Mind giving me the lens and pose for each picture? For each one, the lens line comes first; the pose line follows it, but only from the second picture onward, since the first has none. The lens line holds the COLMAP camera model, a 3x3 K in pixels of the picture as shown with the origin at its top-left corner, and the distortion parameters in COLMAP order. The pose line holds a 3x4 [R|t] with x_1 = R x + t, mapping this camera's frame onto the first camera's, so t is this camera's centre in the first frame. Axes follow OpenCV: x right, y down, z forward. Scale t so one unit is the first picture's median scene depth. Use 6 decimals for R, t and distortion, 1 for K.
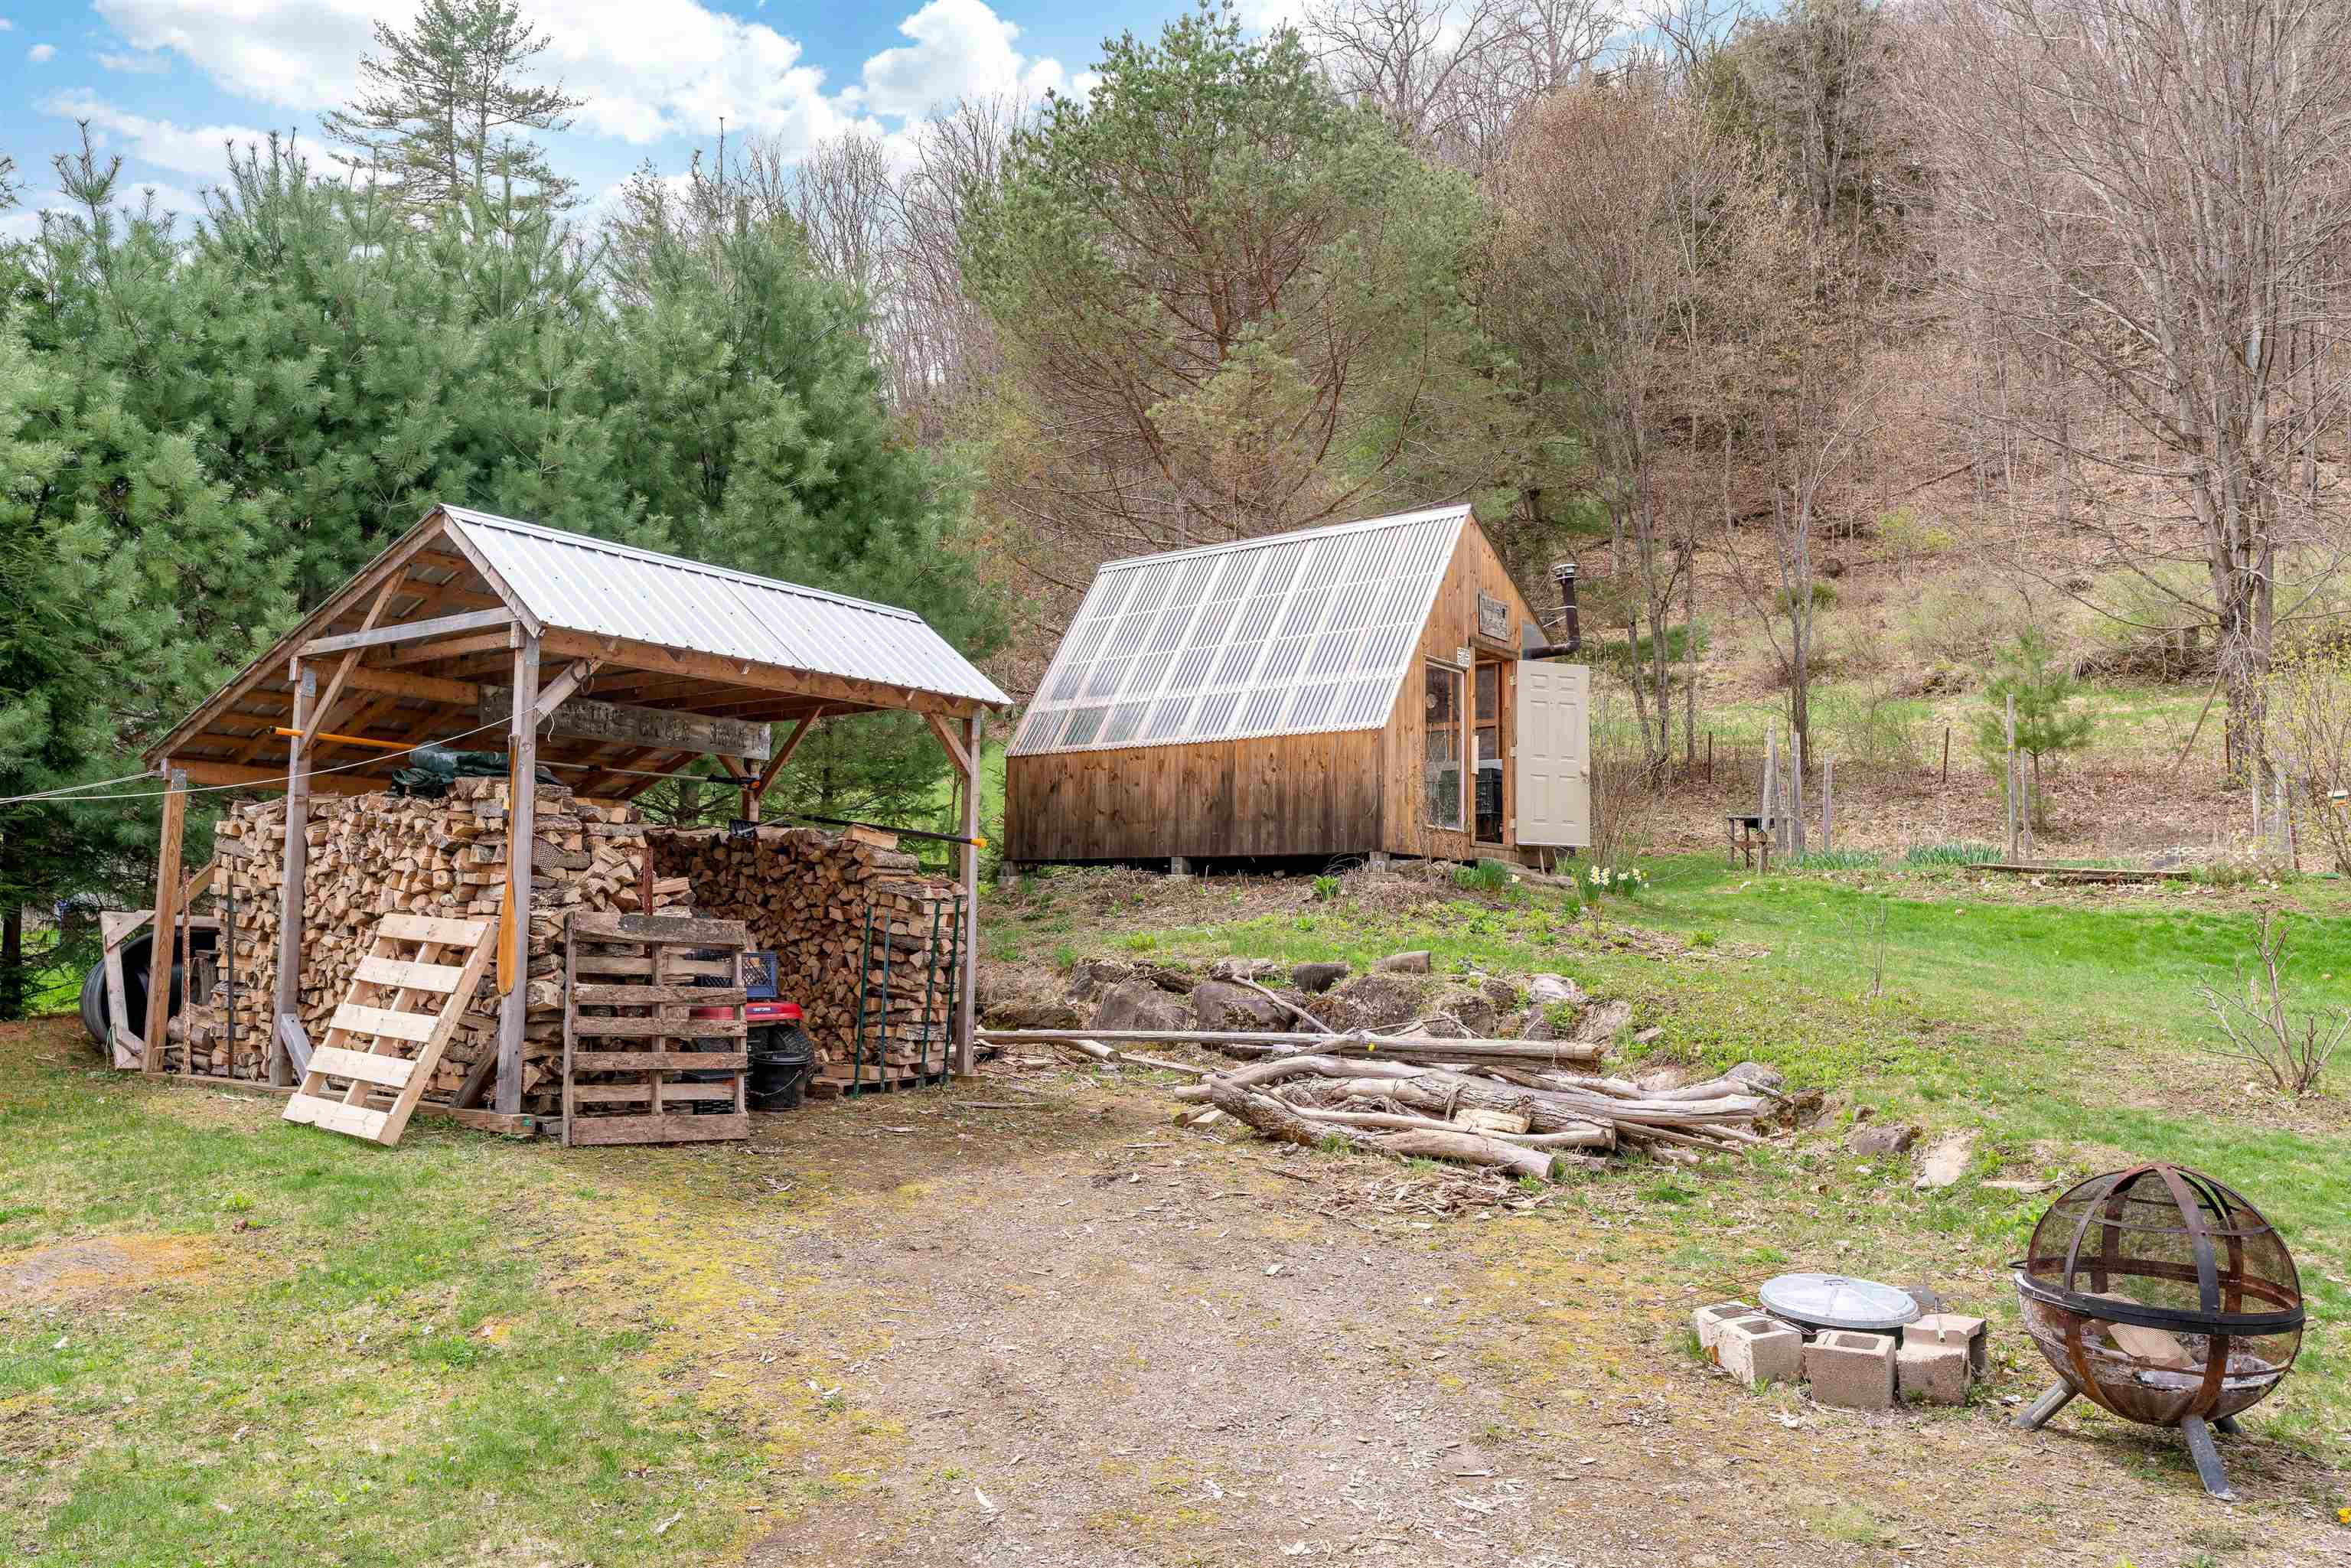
lens RADIAL K [[1670.7, 0, 1175.5], [0, 1670.7, 784.0], [0, 0, 1]] dist [0.005829, 0.002345]
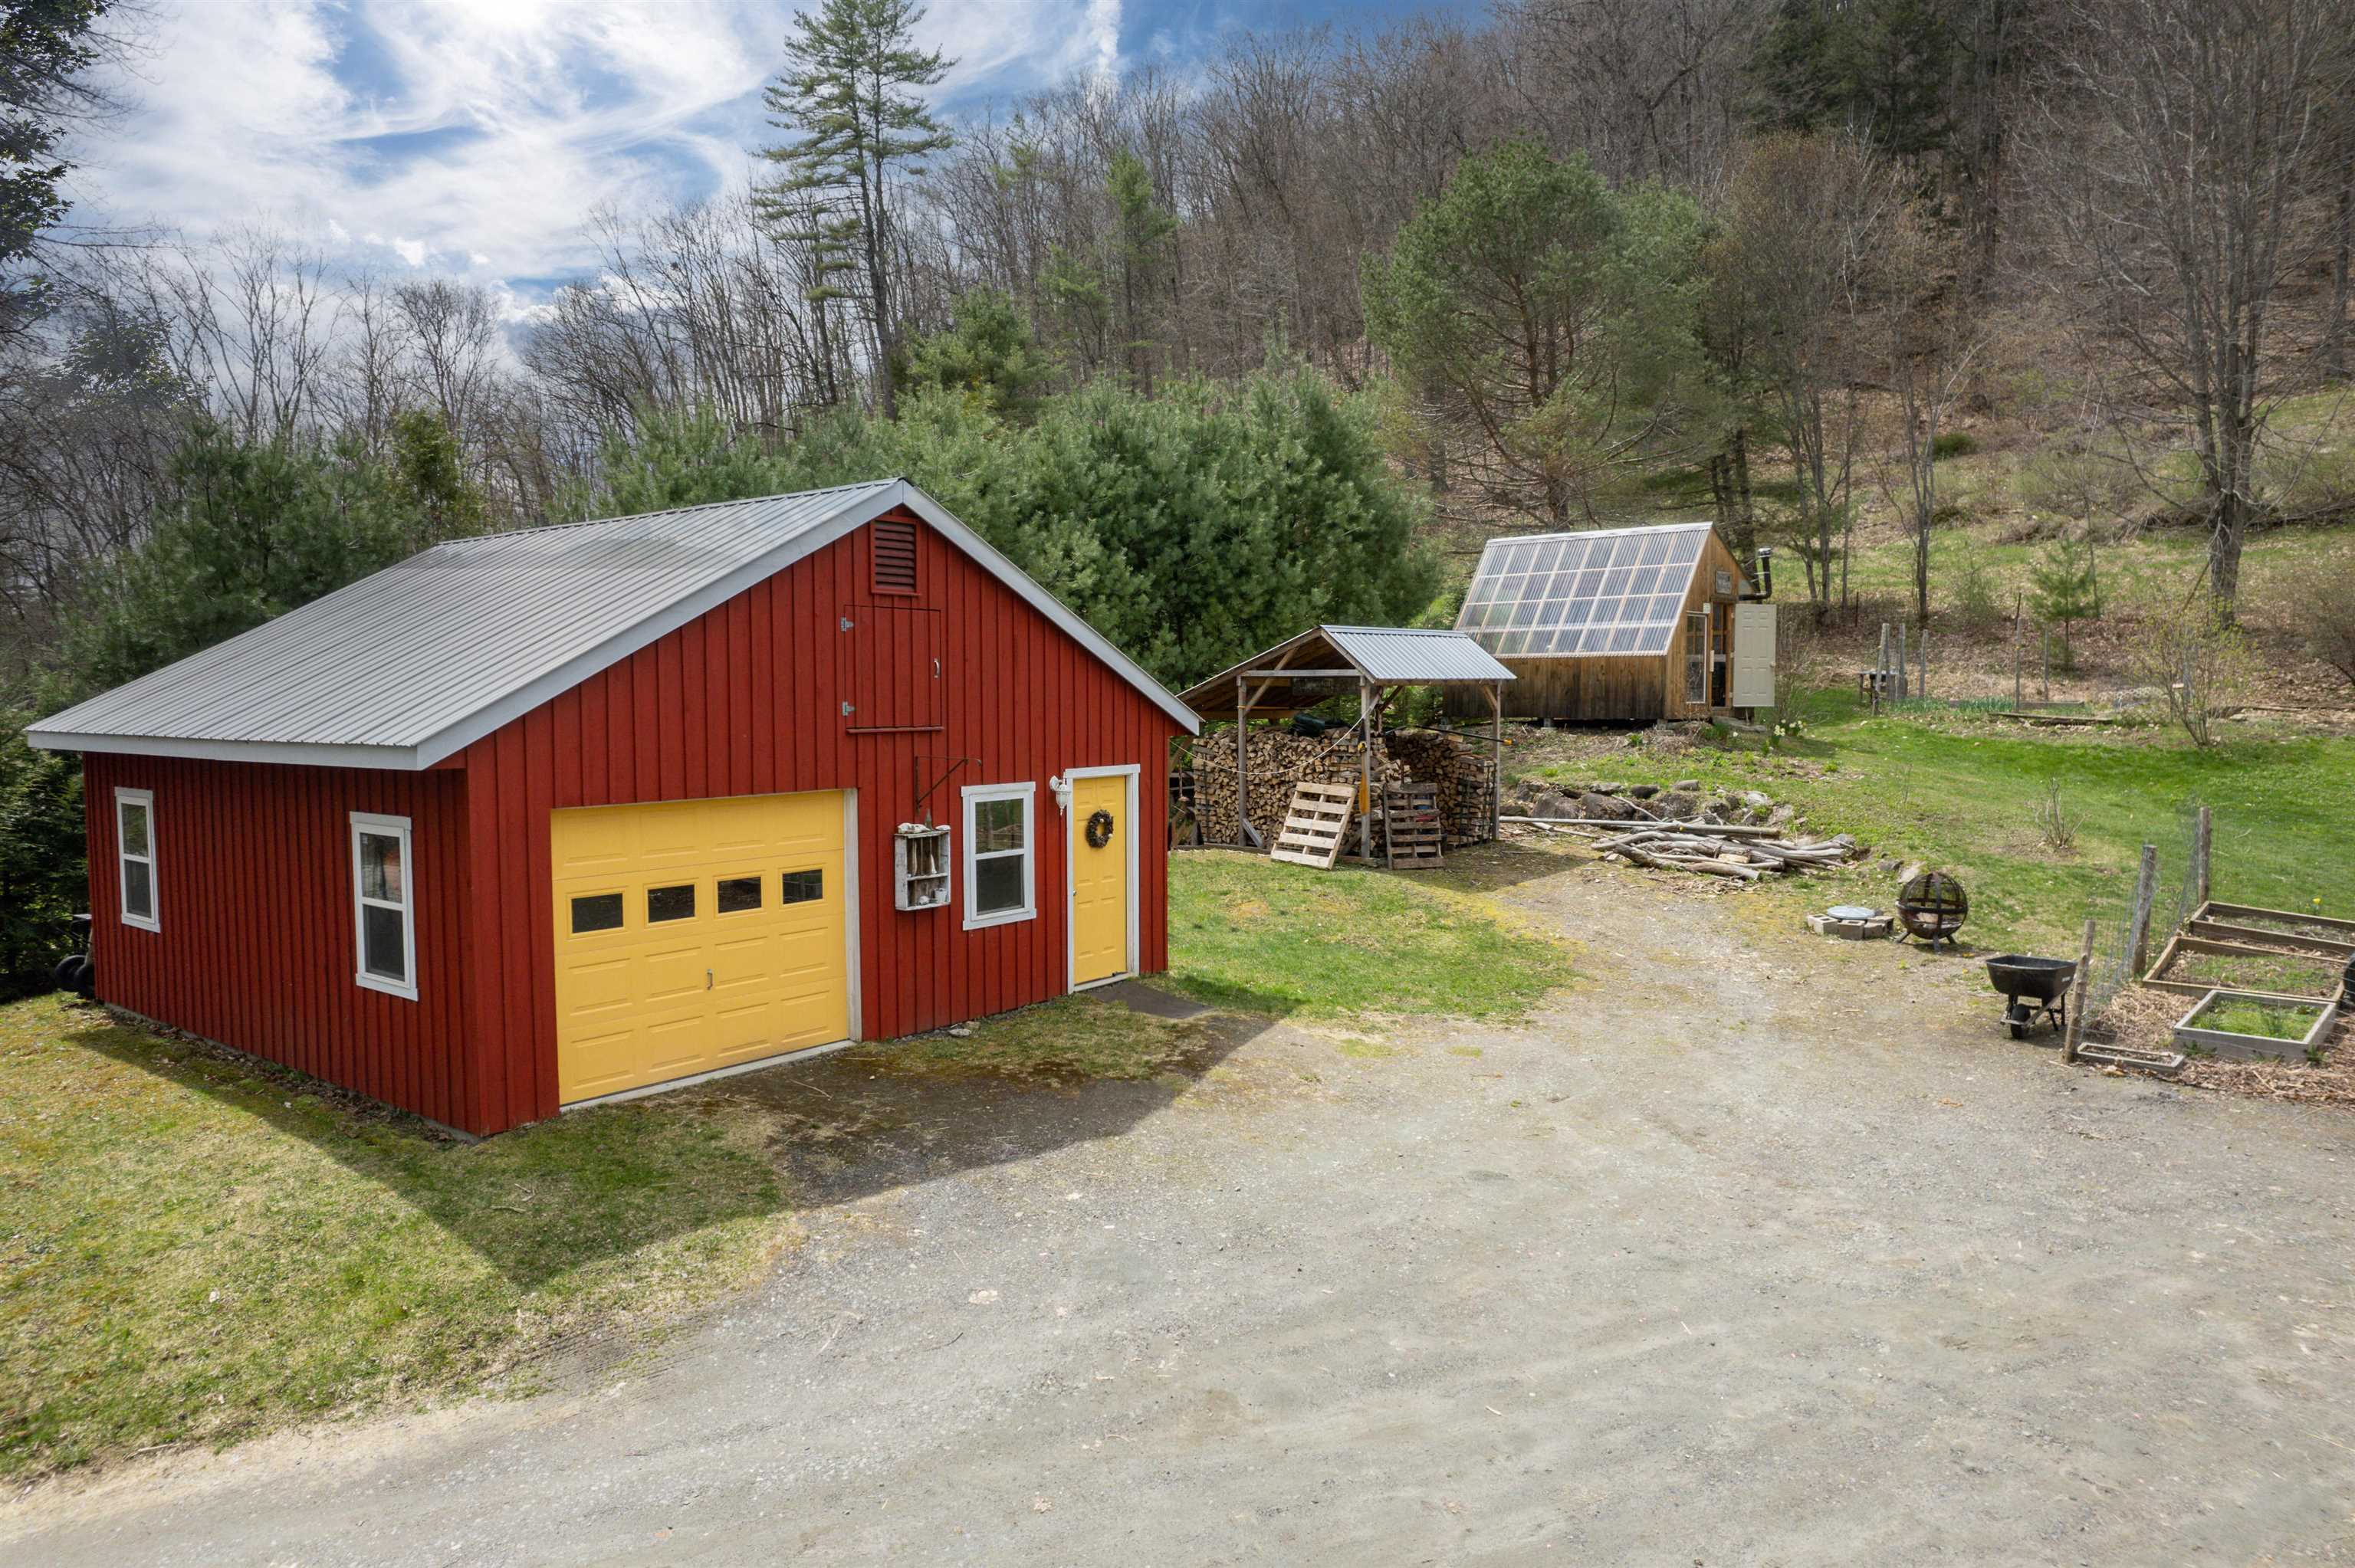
lens RADIAL K [[1514.4, 0, 1177.5], [0, 1514.4, 784.0], [0, 0, 1]] dist [-0.072218, 0.065923]
pose [[0.991591, -0.008722, -0.129119, -0.266057], [0.028672, 0.987738, 0.153463, -0.213712], [0.126197, -0.155875, 0.979682, -0.993331]]
